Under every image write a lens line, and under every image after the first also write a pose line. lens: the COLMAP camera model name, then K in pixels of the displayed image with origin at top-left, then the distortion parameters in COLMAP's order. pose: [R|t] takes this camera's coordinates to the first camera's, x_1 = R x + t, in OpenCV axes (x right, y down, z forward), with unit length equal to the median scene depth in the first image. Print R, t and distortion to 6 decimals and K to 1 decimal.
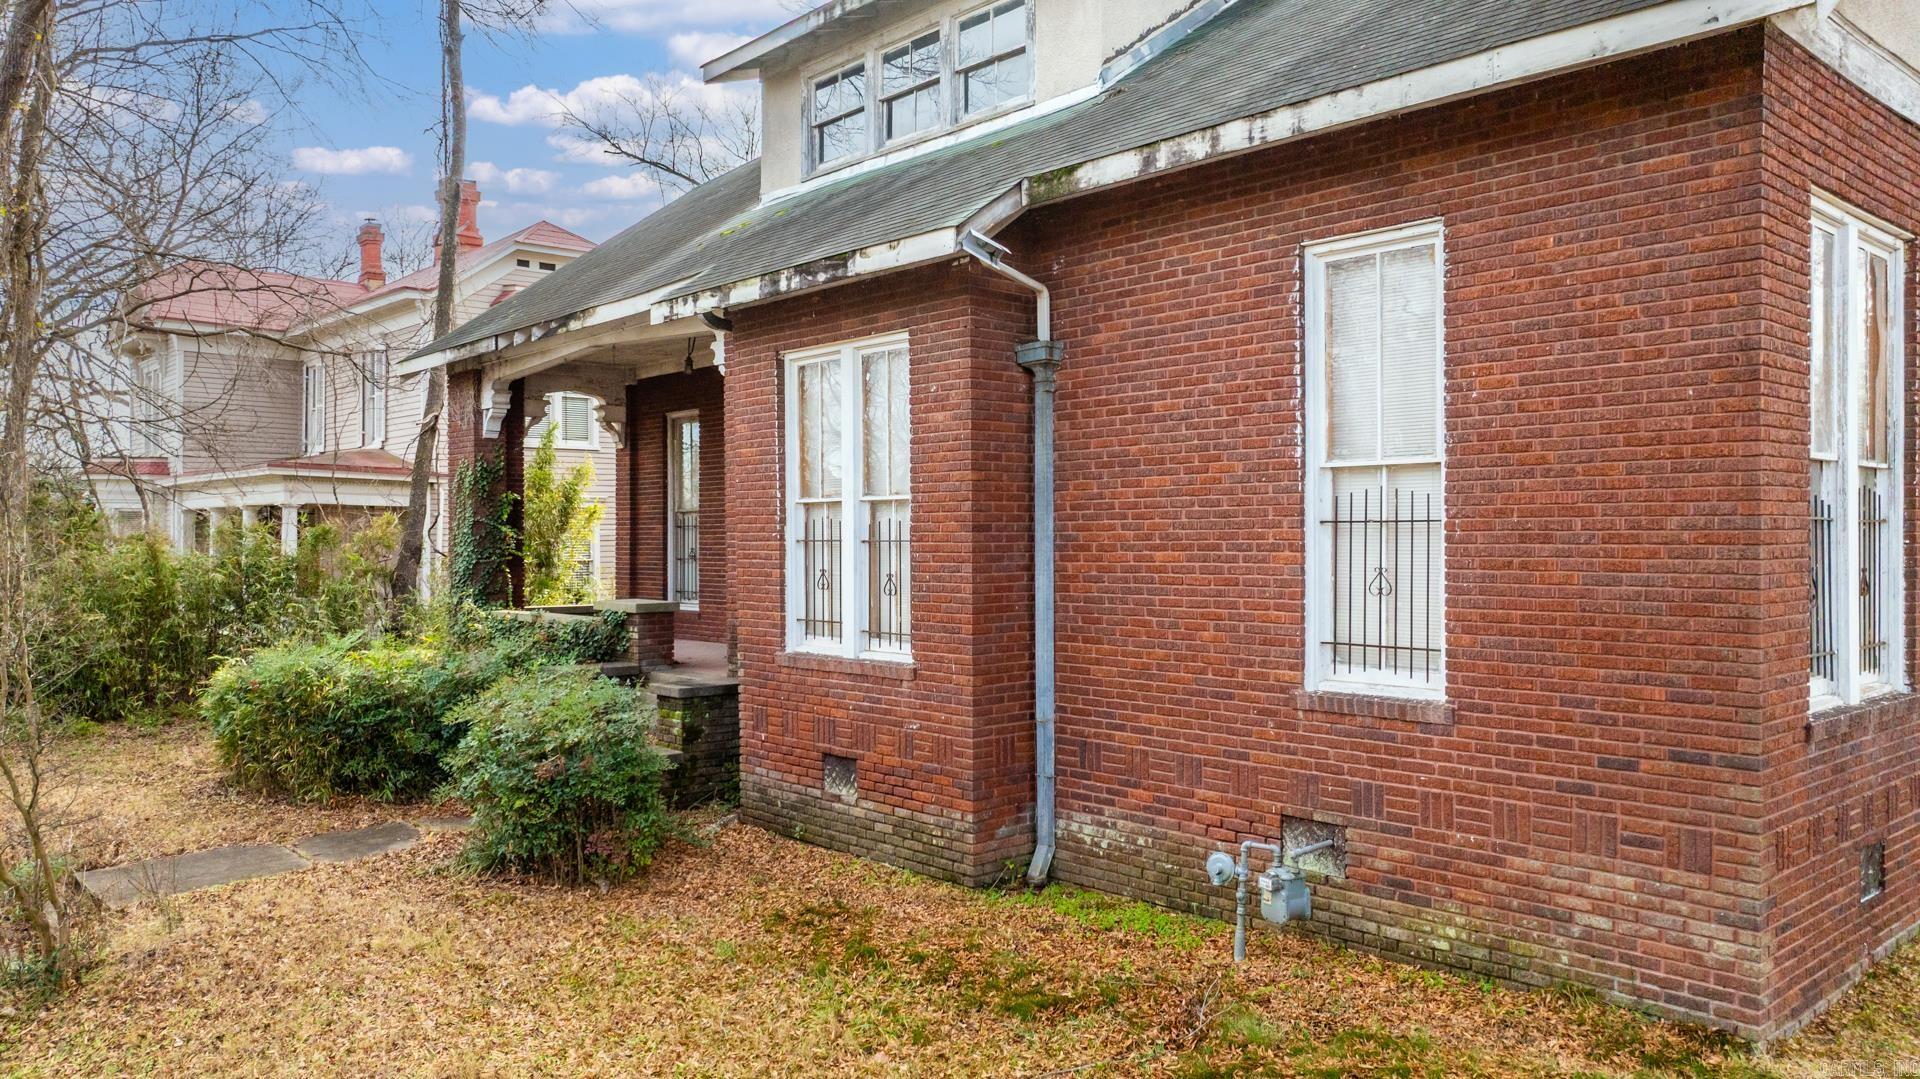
lens RADIAL K [[1363.4, 0, 960.0], [0, 1363.4, 539.5], [0, 0, 1]] dist [-0.004272, -0.004925]
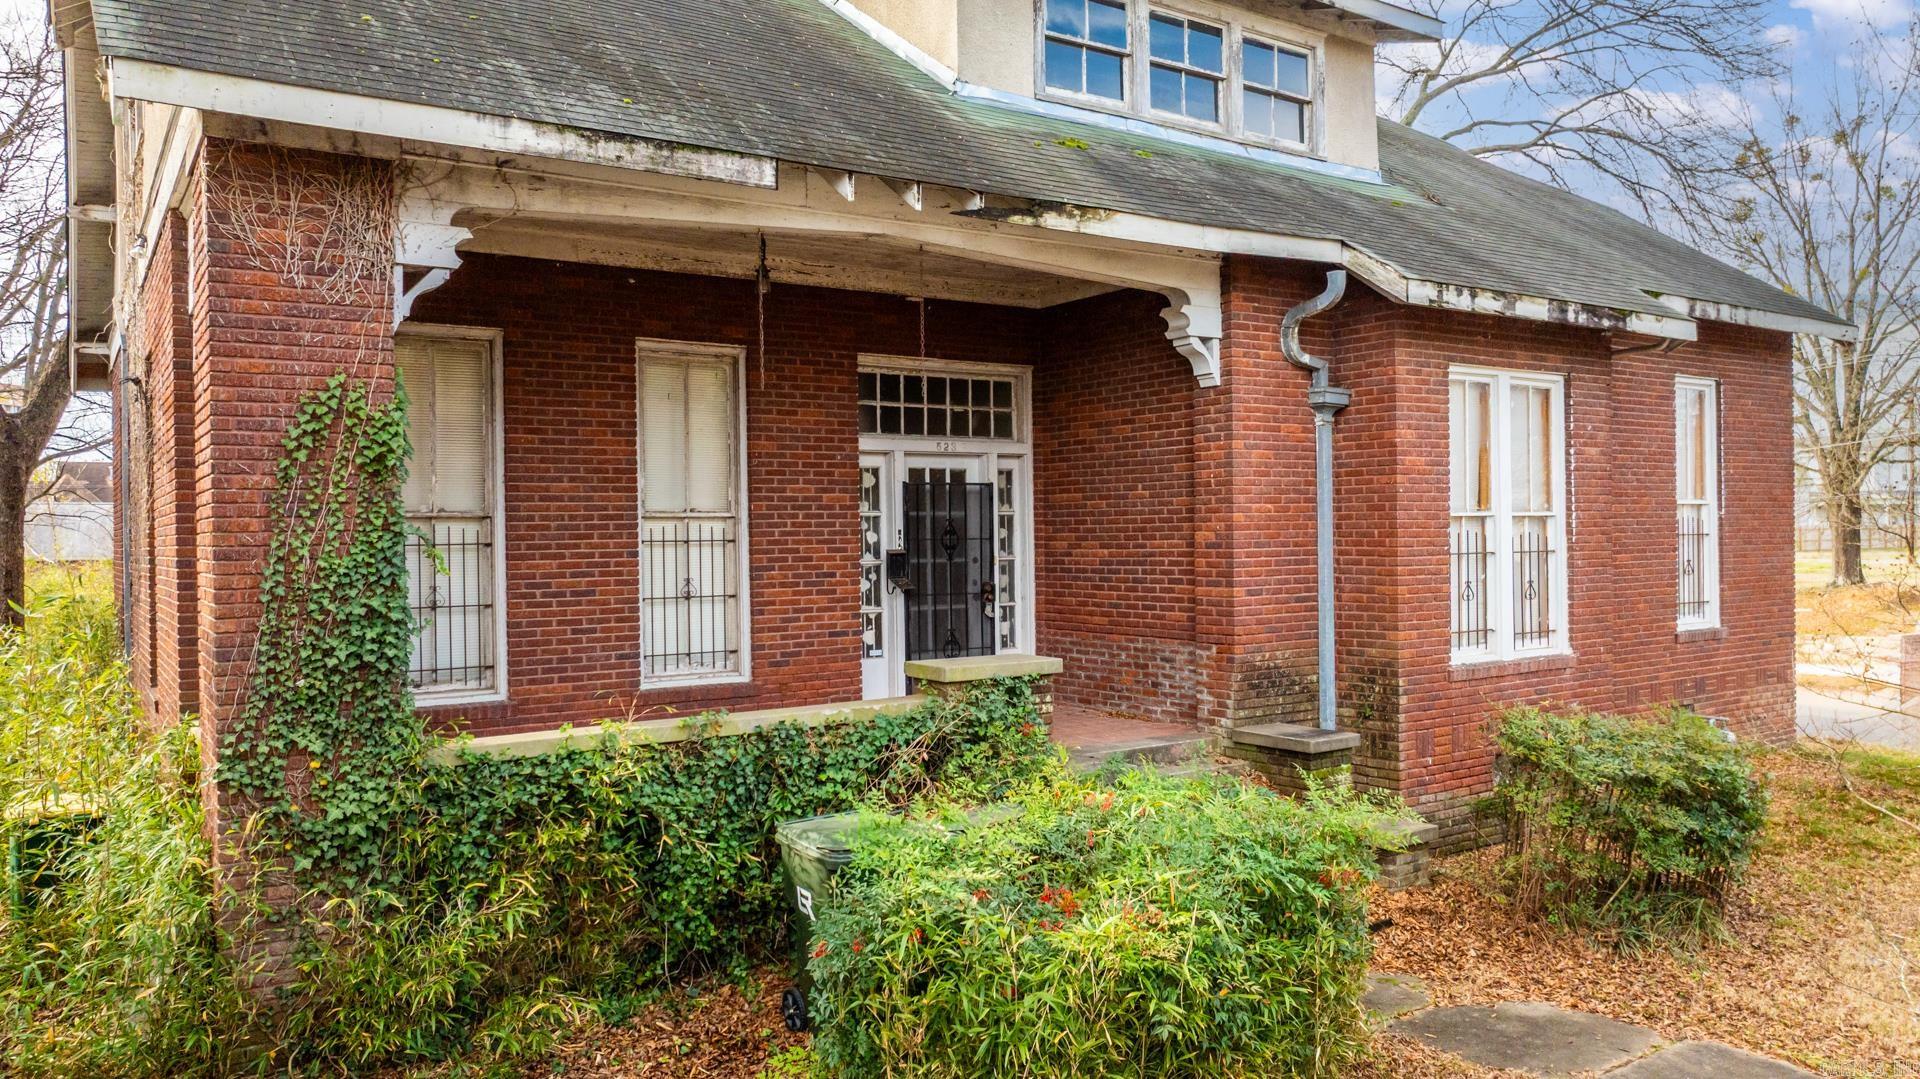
lens RADIAL K [[1363.4, 0, 960.0], [0, 1363.4, 539.5], [0, 0, 1]] dist [-0.004272, -0.004925]
pose [[0.132971, -0.001795, 0.991118, -1.132206], [0.014410, 0.999896, -0.000122, -0.014550], [-0.991015, 0.014299, 0.132983, 1.197738]]
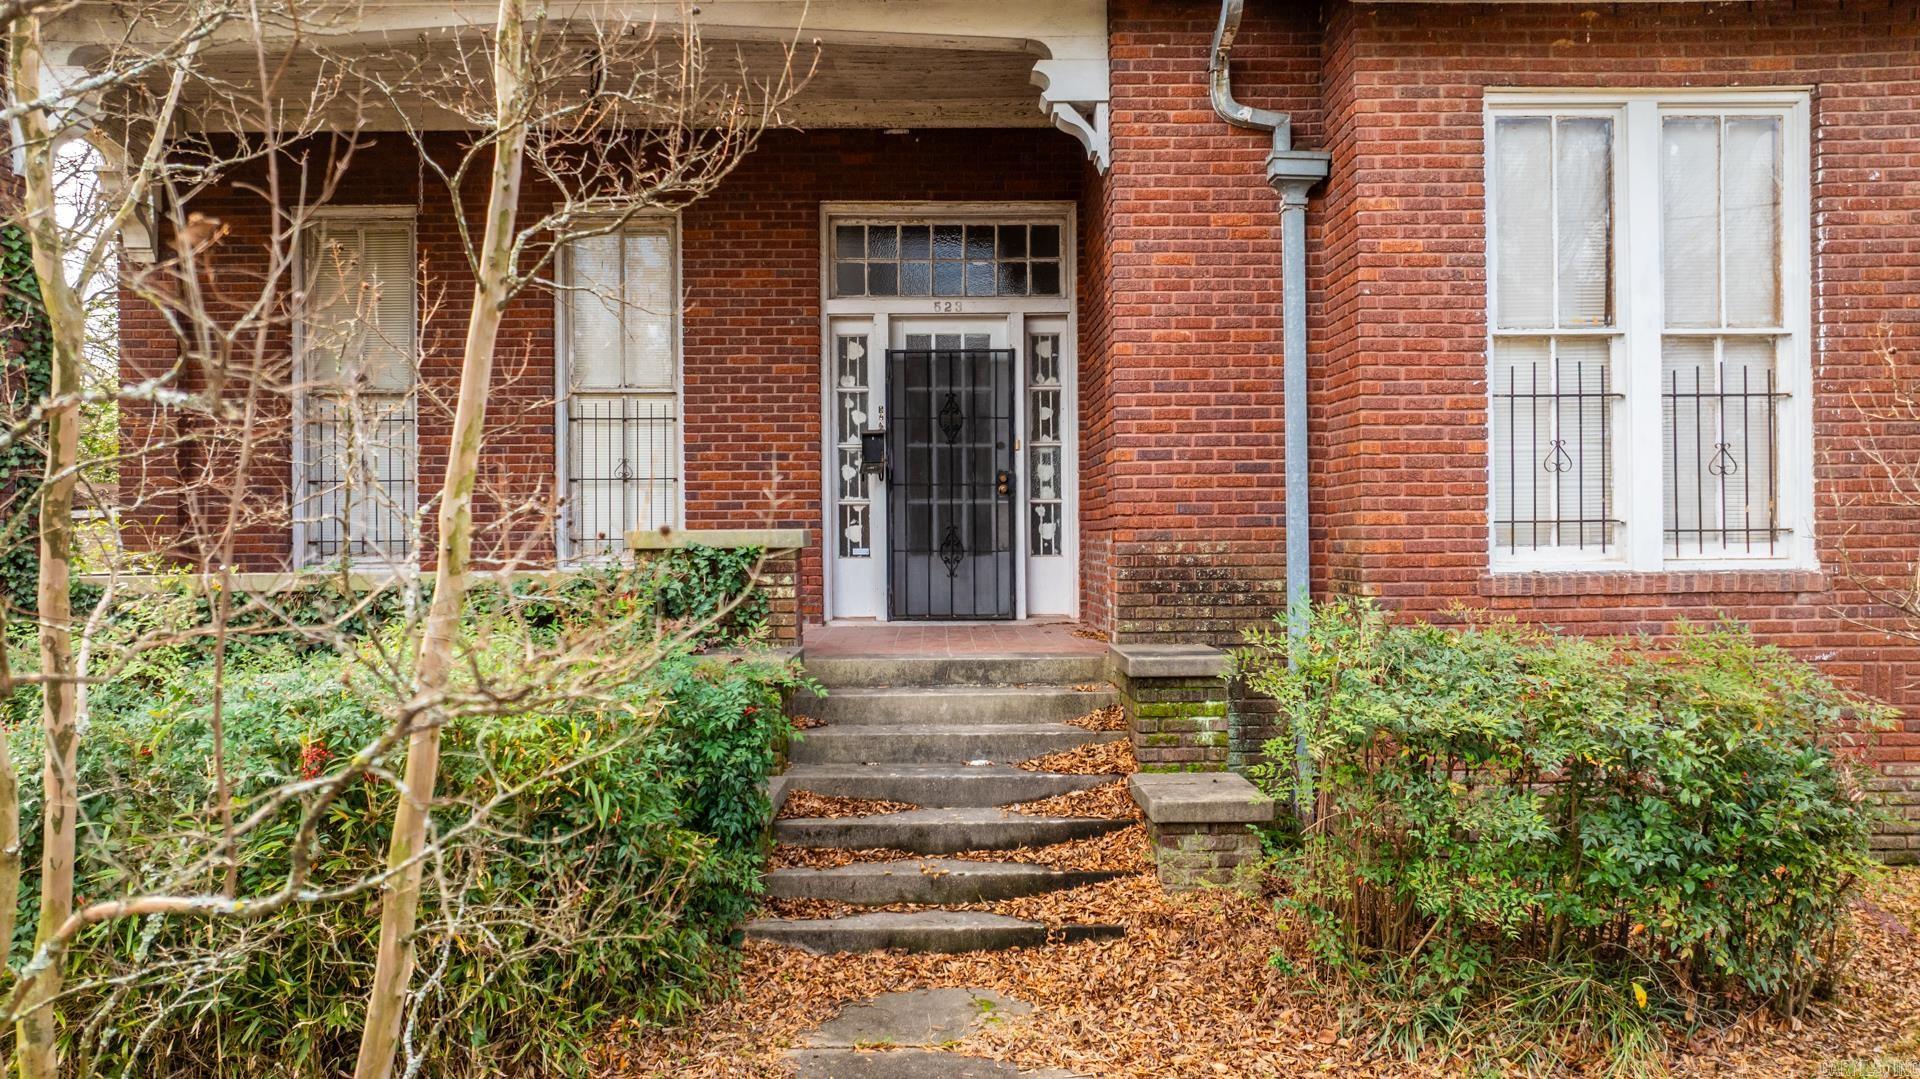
lens RADIAL K [[1363.4, 0, 960.0], [0, 1363.4, 539.5], [0, 0, 1]] dist [-0.004272, -0.004925]
pose [[0.654014, -0.002895, 0.756477, -0.740114], [0.006020, 0.999981, -0.001378, 0.065187], [-0.756459, 0.005455, 0.654019, 0.764337]]
